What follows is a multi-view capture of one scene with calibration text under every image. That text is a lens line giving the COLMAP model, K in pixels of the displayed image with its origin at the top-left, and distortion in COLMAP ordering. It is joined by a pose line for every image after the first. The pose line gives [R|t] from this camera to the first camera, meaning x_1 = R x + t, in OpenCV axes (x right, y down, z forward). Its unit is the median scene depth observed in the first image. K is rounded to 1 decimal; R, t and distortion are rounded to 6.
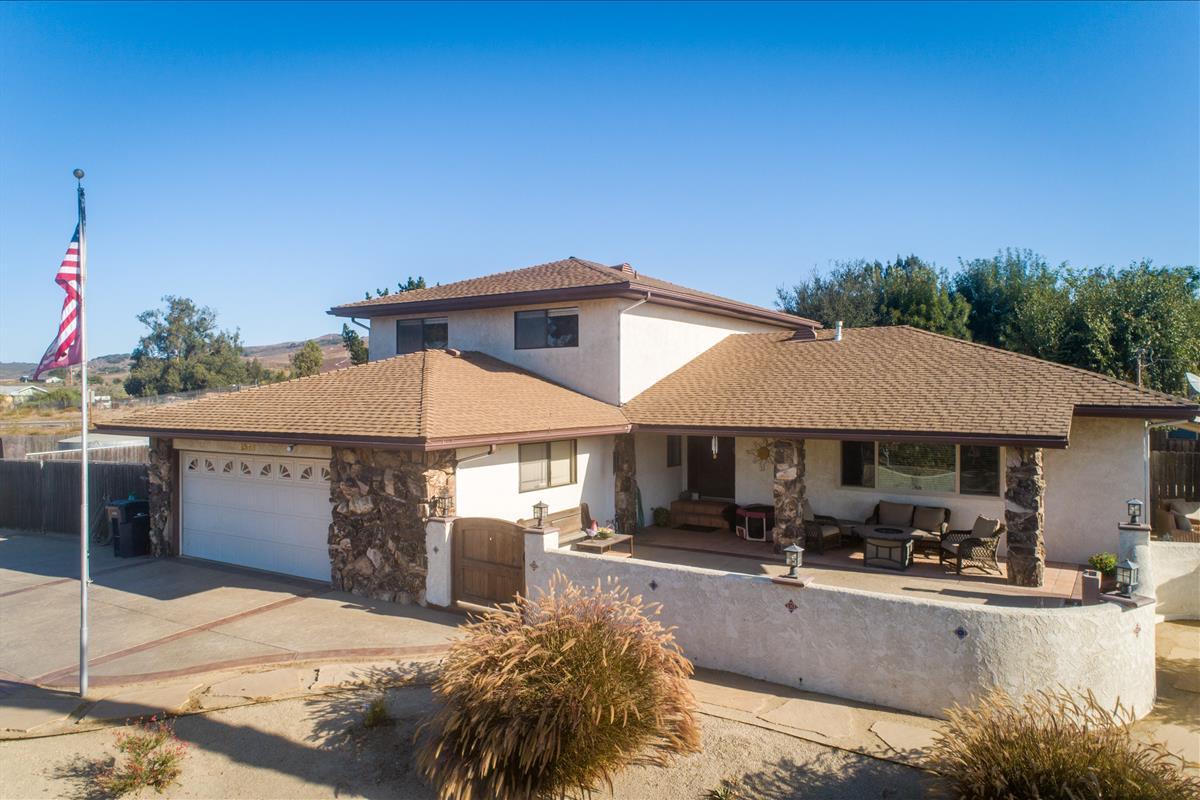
lens RADIAL K [[797.9, 0, 600.5], [0, 797.9, 397.2], [0, 0, 1]] dist [0.017147, 0.012001]
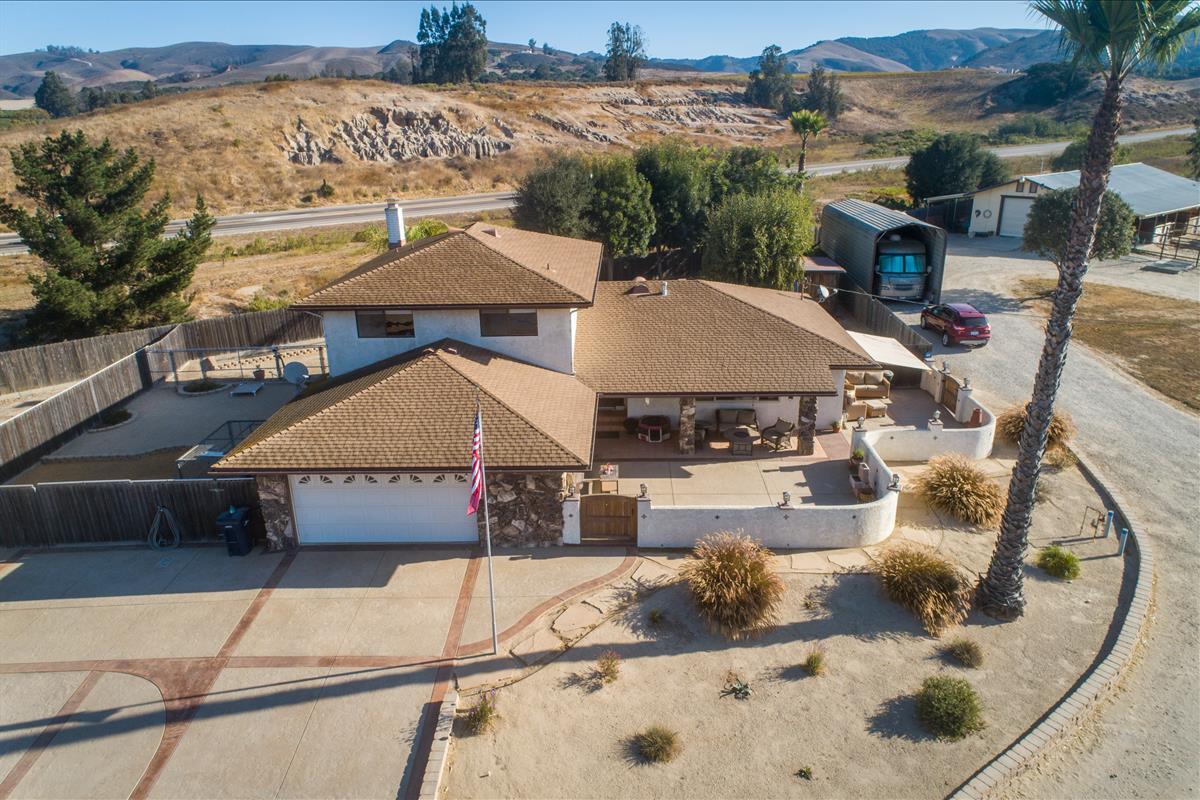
lens RADIAL K [[797.9, 0, 600.8], [0, 797.9, 397.9], [0, 0, 1]] dist [0.017147, 0.012001]
pose [[0.850536, -0.184866, 0.492355, -0.783560], [0.019217, 0.946482, 0.322183, -0.496876], [-0.525566, -0.264567, 0.808570, -0.297000]]
